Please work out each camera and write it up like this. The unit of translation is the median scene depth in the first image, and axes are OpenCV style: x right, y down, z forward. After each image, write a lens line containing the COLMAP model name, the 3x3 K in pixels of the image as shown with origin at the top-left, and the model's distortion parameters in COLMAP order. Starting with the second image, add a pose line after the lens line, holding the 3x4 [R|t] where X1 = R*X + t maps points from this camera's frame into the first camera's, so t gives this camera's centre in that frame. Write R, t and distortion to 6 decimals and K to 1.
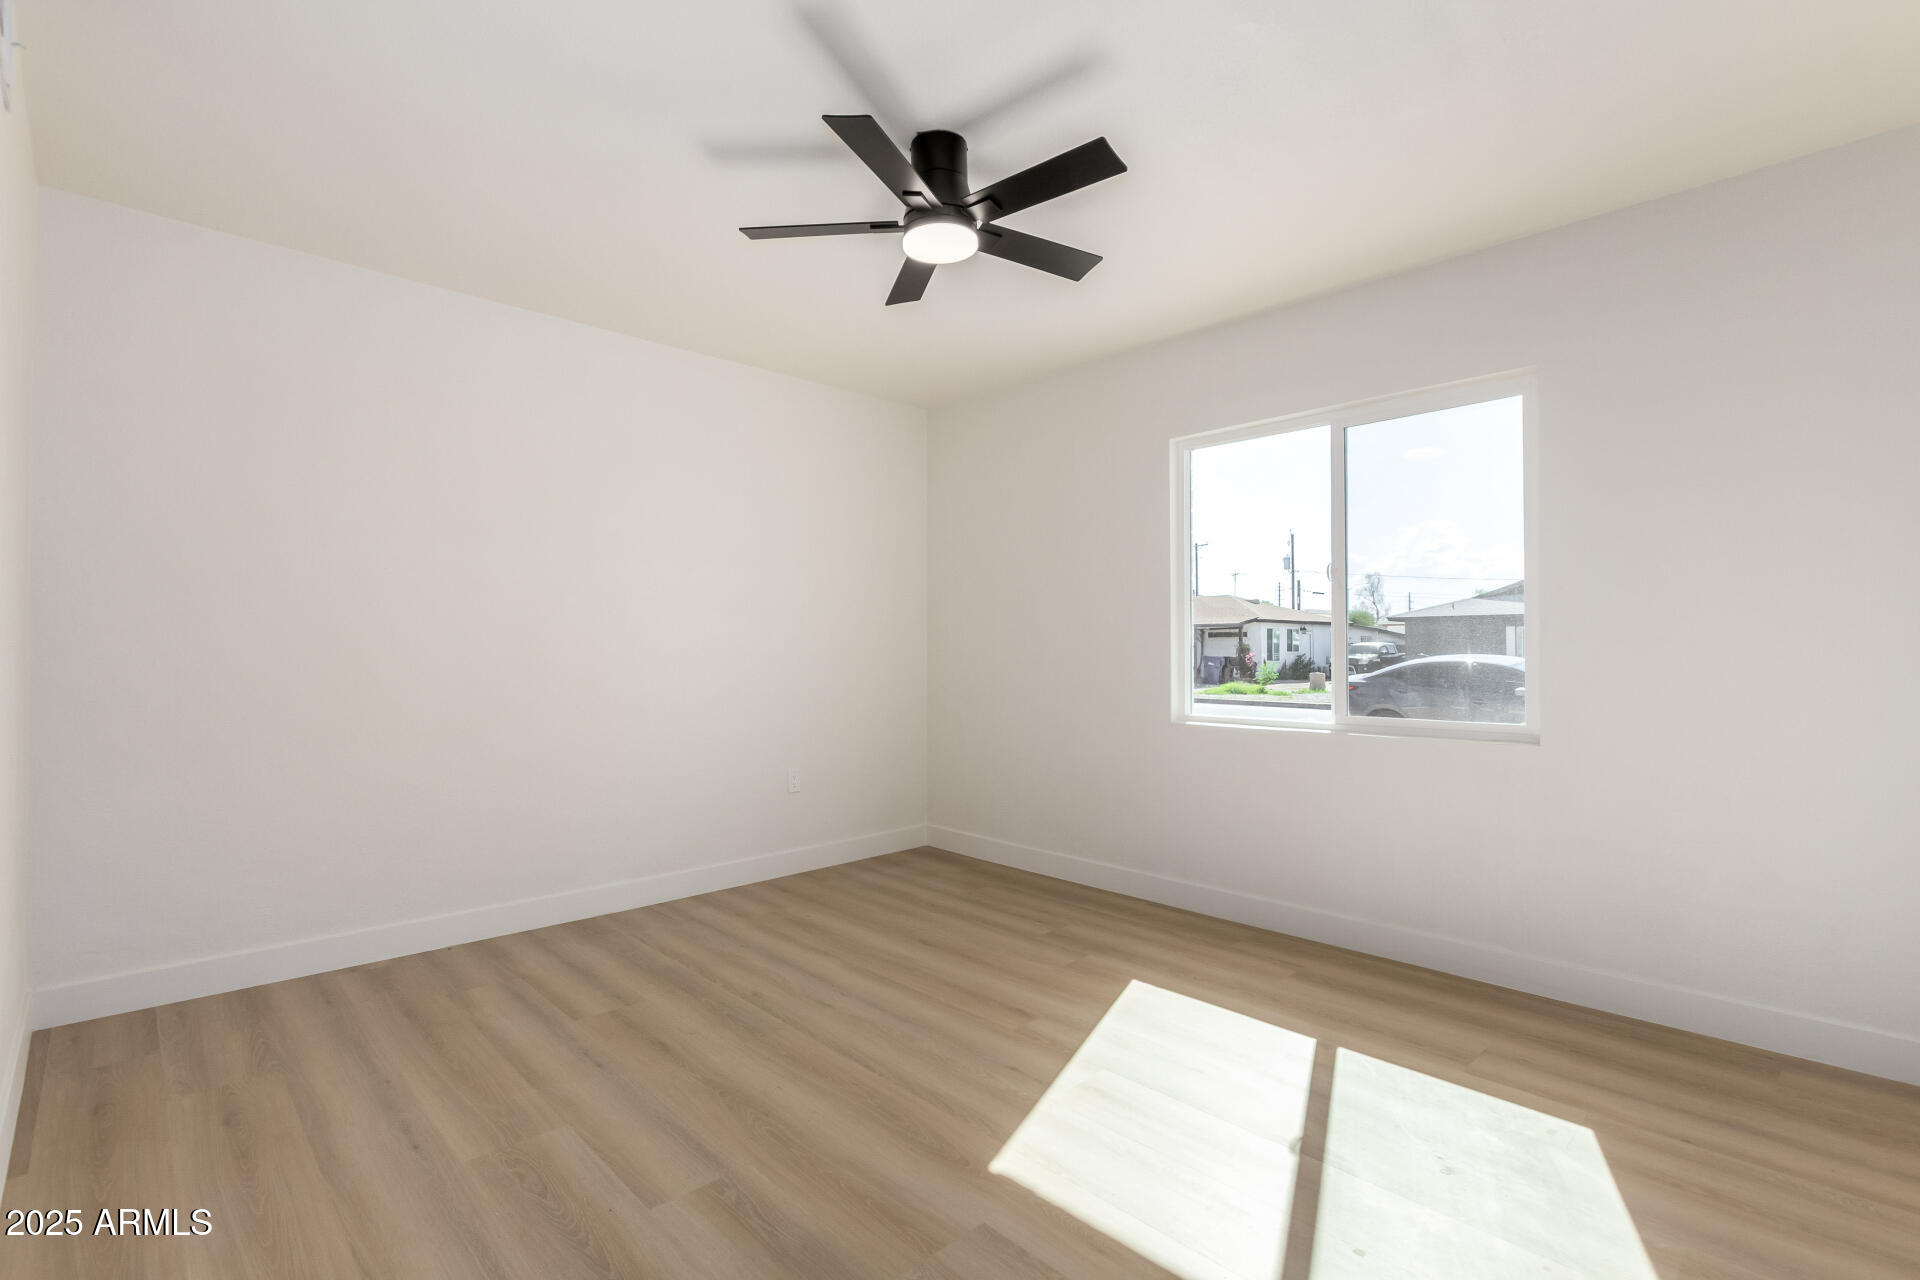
lens RADIAL K [[884.3, 0, 966.7], [0, 884.3, 638.9], [0, 0, 1]] dist [-0.002755, -0.000120]
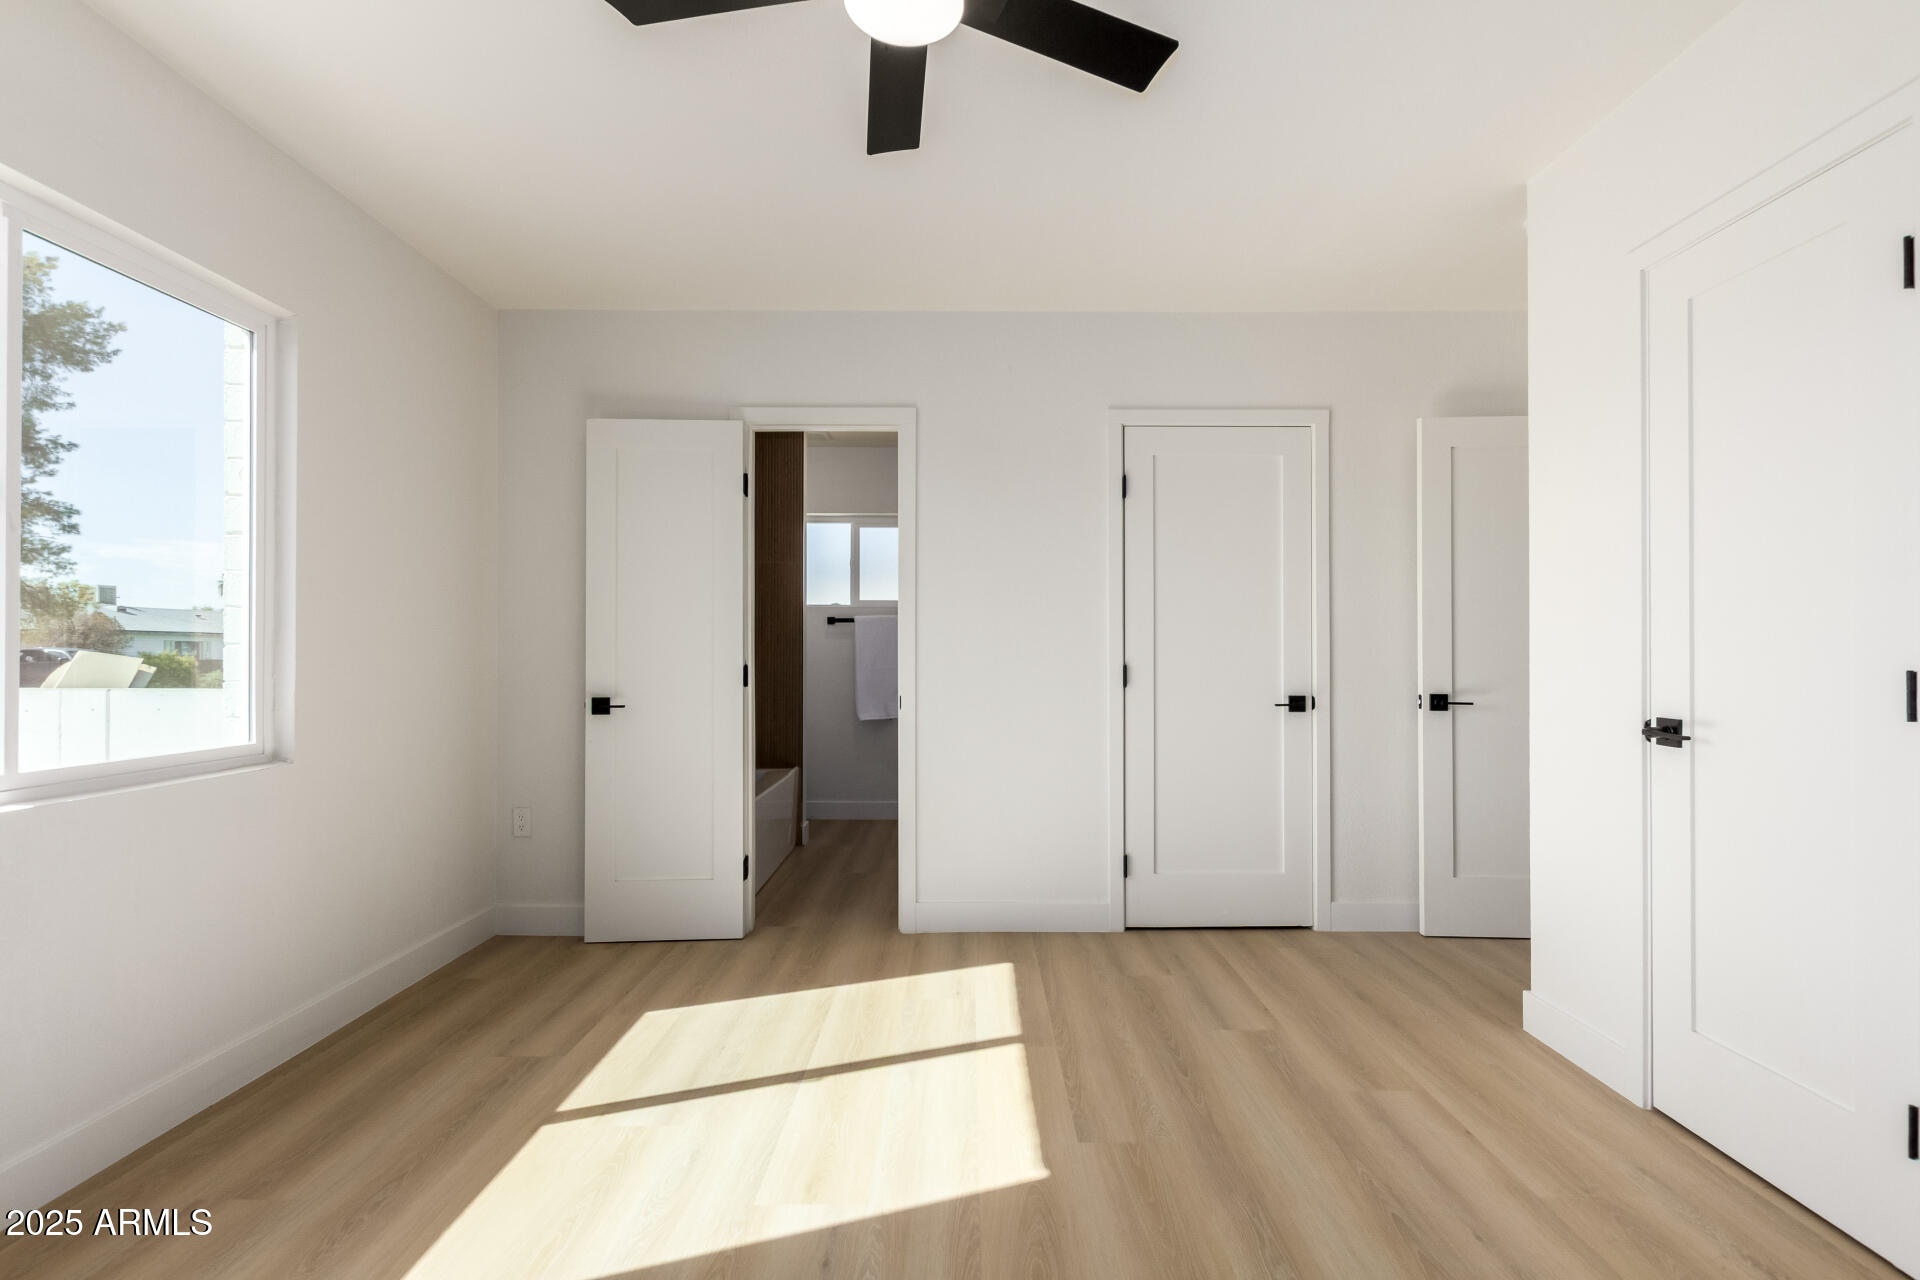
lens RADIAL K [[884.3, 0, 967.7], [0, 884.3, 650.5], [0, 0, 1]] dist [-0.002755, -0.000120]
pose [[-0.726617, 0.003144, 0.687035, -0.557798], [-0.009809, 0.999840, -0.014949, 0.027640], [-0.686973, -0.017602, -0.726470, 1.615908]]
